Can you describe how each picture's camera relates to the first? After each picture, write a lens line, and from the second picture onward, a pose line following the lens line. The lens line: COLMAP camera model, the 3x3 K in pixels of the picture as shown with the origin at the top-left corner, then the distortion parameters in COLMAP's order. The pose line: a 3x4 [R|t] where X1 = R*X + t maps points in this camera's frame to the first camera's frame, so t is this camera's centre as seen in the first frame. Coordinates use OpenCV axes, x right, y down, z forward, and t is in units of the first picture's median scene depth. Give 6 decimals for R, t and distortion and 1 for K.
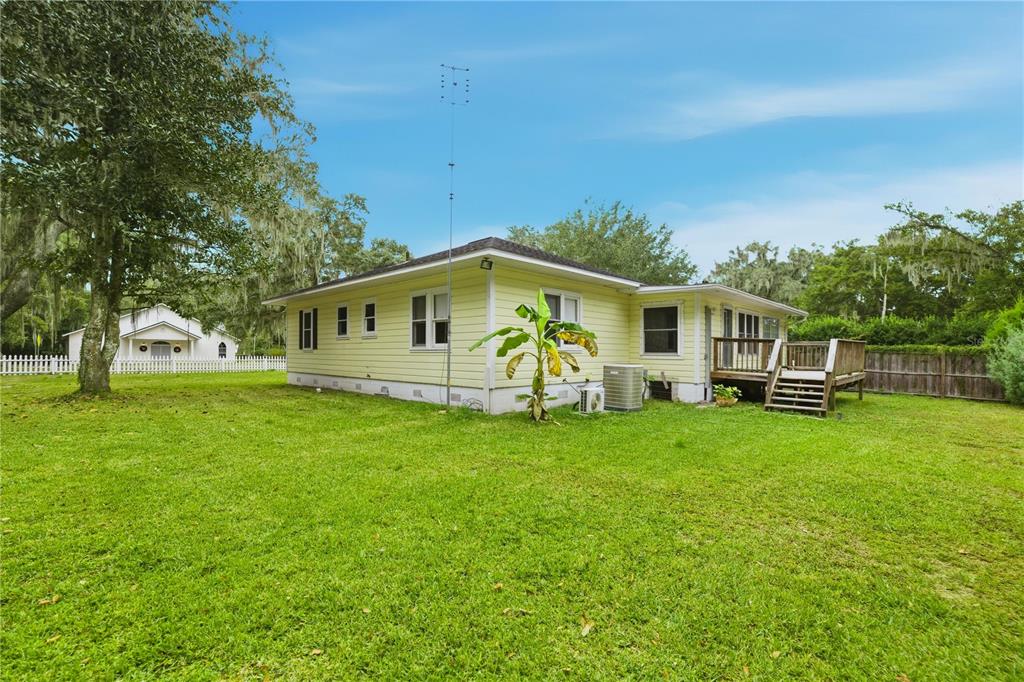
lens RADIAL K [[437.6, 0, 513.1], [0, 437.6, 368.6], [0, 0, 1]] dist [-0.000576, -0.000109]
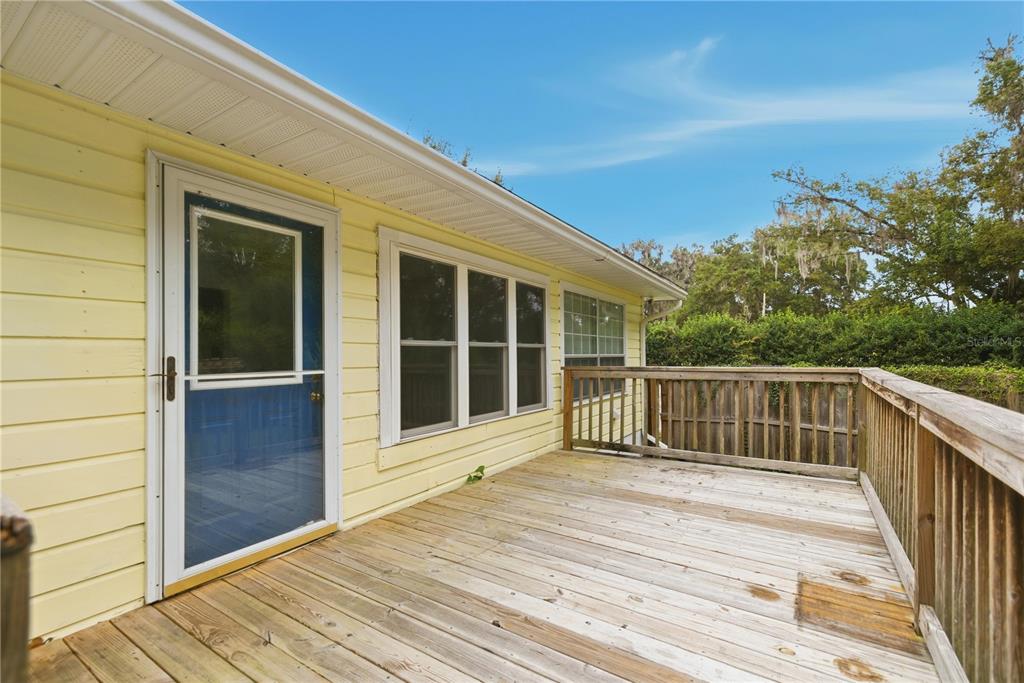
lens RADIAL K [[430.3, 0, 512.7], [0, 430.3, 346.5], [0, 0, 1]] dist [-0.000844, -0.000068]
pose [[0.981507, -0.011243, 0.191097, 0.121992], [0.021856, 0.998327, -0.053522, -0.015474], [-0.190176, 0.056709, 0.980111, 0.177685]]
